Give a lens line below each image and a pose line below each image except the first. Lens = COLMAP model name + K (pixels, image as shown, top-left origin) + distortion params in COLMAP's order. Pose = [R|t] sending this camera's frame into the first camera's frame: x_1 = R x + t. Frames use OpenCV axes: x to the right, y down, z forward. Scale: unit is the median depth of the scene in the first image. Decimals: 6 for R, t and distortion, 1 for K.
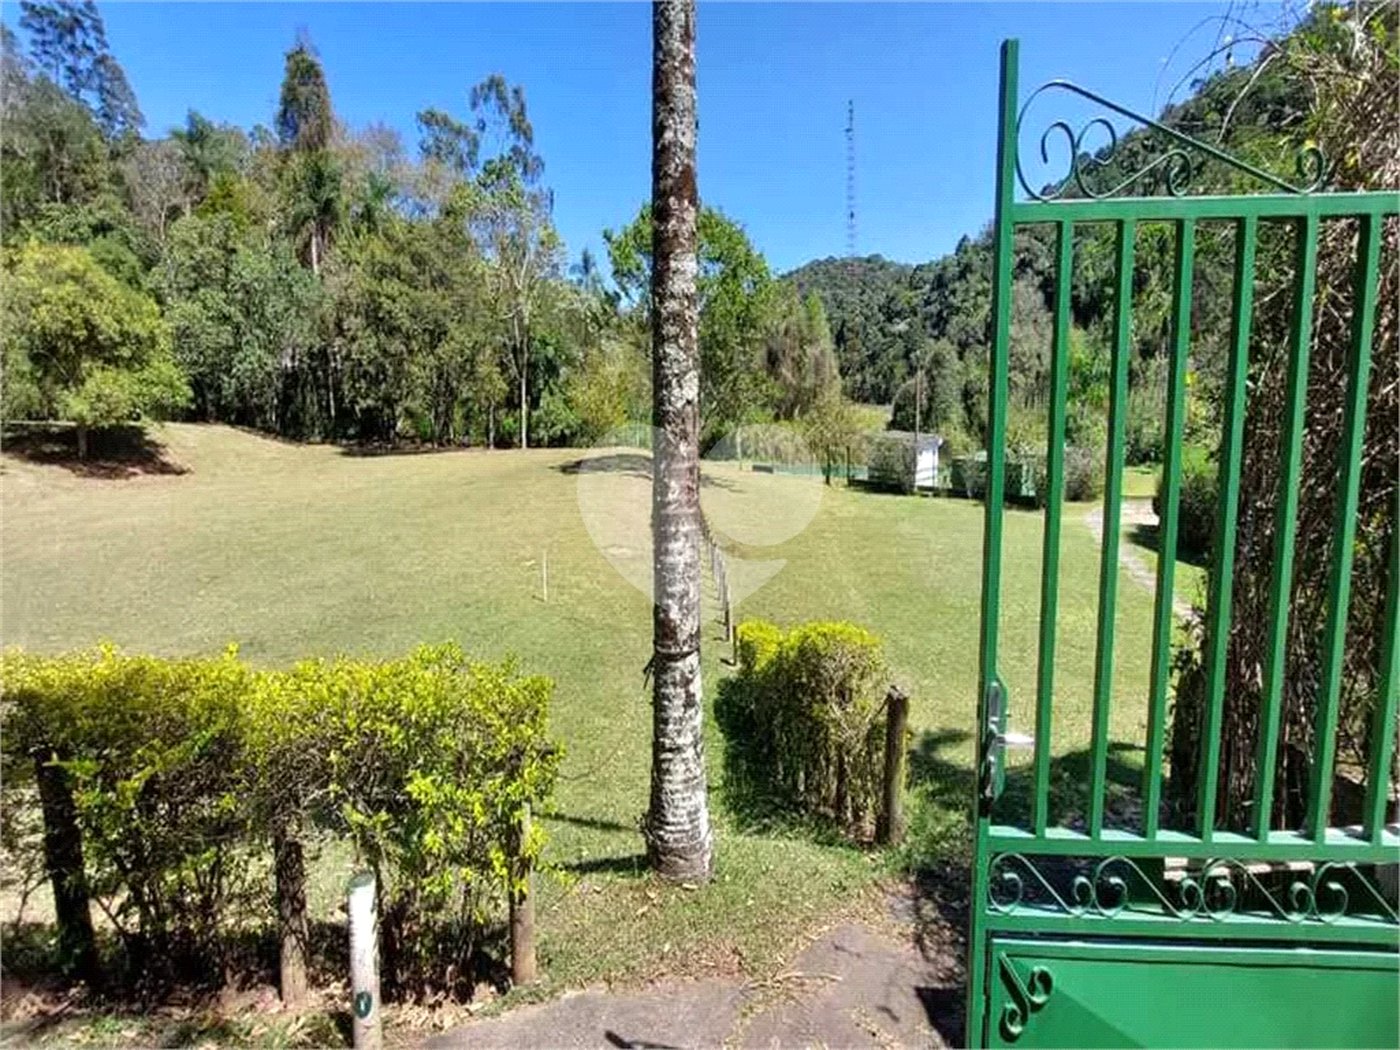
lens RADIAL K [[1861.2, 0, 700.0], [0, 1861.2, 525.0], [0, 0, 1]] dist [-0.242128, 0.020116]
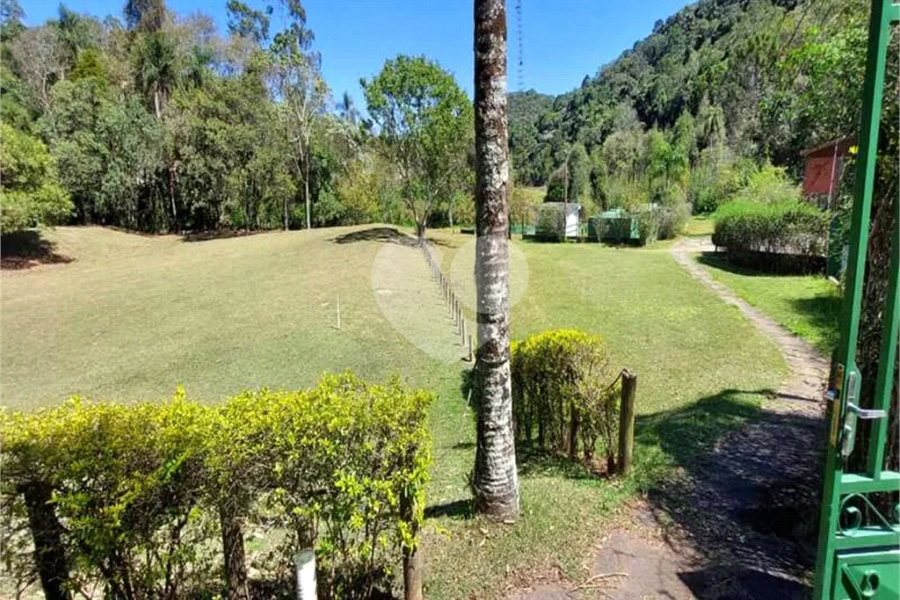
lens RADIAL K [[960.1, 0, 450.0], [0, 960.1, 300.0], [0, 0, 1]] dist [-0.141264, -0.034262]
pose [[0.976383, -0.077415, 0.201700, -0.147744], [0.069971, 0.996587, 0.043793, -0.009840], [-0.204402, -0.028645, 0.978468, 0.225004]]
